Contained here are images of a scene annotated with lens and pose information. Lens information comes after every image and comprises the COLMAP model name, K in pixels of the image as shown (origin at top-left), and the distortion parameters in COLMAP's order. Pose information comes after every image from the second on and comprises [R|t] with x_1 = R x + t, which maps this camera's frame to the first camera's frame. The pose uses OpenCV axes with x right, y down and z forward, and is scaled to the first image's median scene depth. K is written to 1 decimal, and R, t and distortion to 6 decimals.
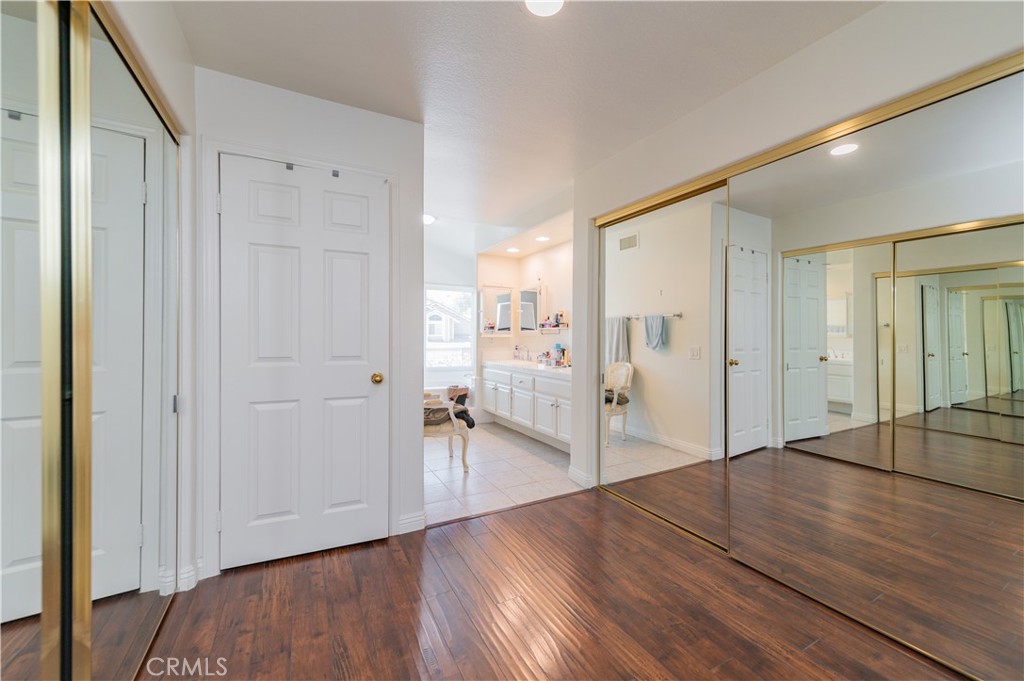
lens RADIAL K [[404.9, 0, 514.7], [0, 404.9, 337.1], [0, 0, 1]] dist [0.013912, -0.001557]
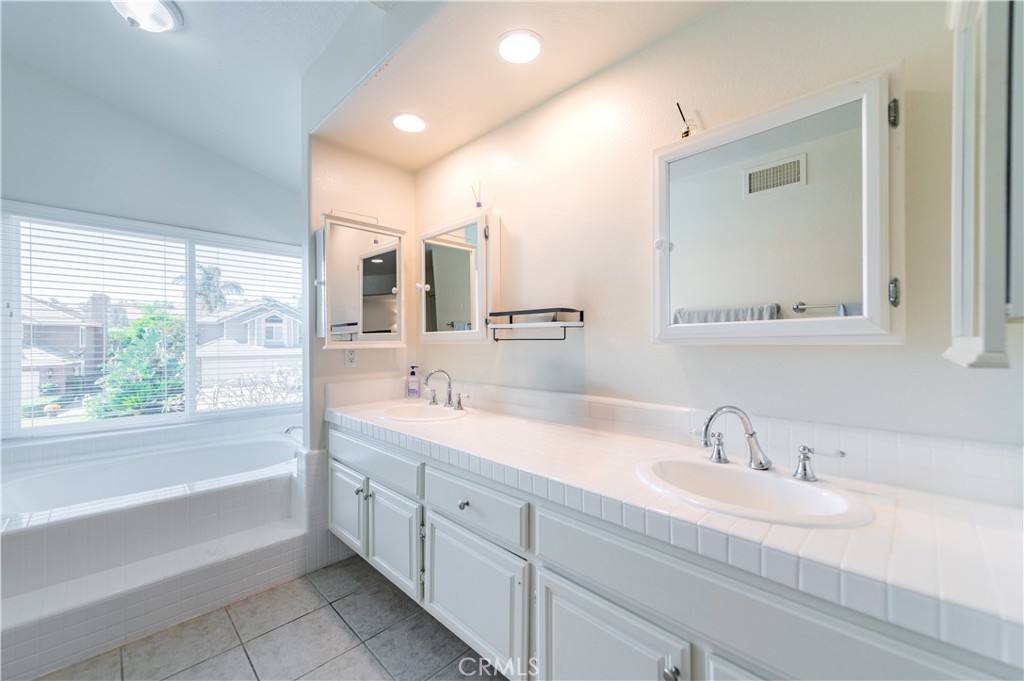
lens RADIAL K [[404.9, 0, 515.0], [0, 404.9, 342.9], [0, 0, 1]] dist [0.013912, -0.001557]
pose [[0.943372, -0.009911, 0.331587, -0.037151], [0.008000, 0.999943, 0.007128, -0.006920], [-0.331639, -0.004072, 0.943398, 0.563272]]
